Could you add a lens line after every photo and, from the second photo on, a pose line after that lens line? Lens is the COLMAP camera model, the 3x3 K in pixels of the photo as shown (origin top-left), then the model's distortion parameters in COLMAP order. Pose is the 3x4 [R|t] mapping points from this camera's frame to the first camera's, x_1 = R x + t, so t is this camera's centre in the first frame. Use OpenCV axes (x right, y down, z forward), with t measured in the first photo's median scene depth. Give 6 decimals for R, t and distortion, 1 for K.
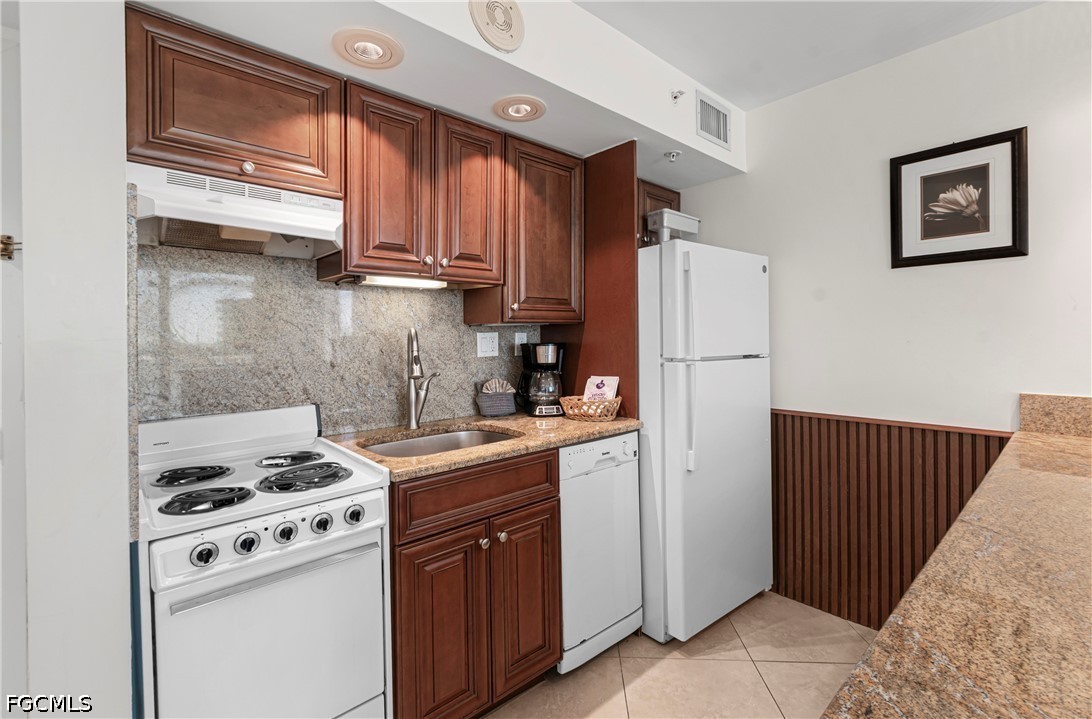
lens RADIAL K [[490.0, 0, 549.9], [0, 490.0, 340.5], [0, 0, 1]] dist [0.002445, -0.002843]
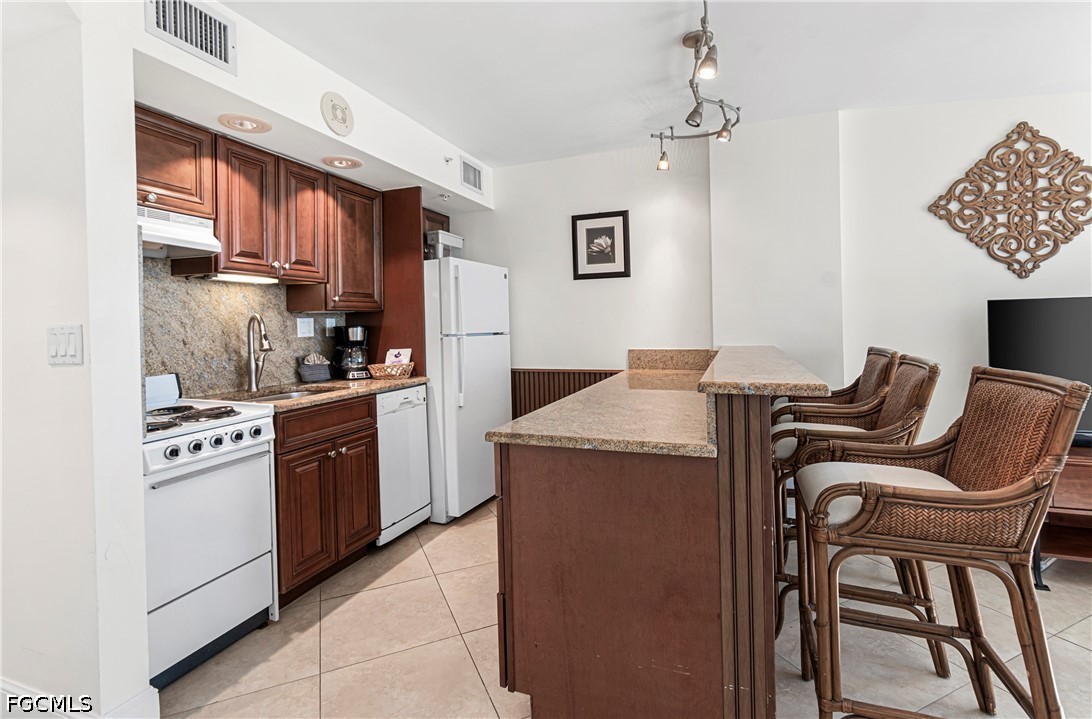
lens RADIAL K [[490.0, 0, 549.0], [0, 490.0, 335.6], [0, 0, 1]] dist [0.002445, -0.002843]
pose [[0.889925, -0.017371, 0.455776, -0.175631], [0.012150, 0.999823, 0.014383, 0.023106], [-0.455945, -0.007262, 0.889979, -0.527657]]
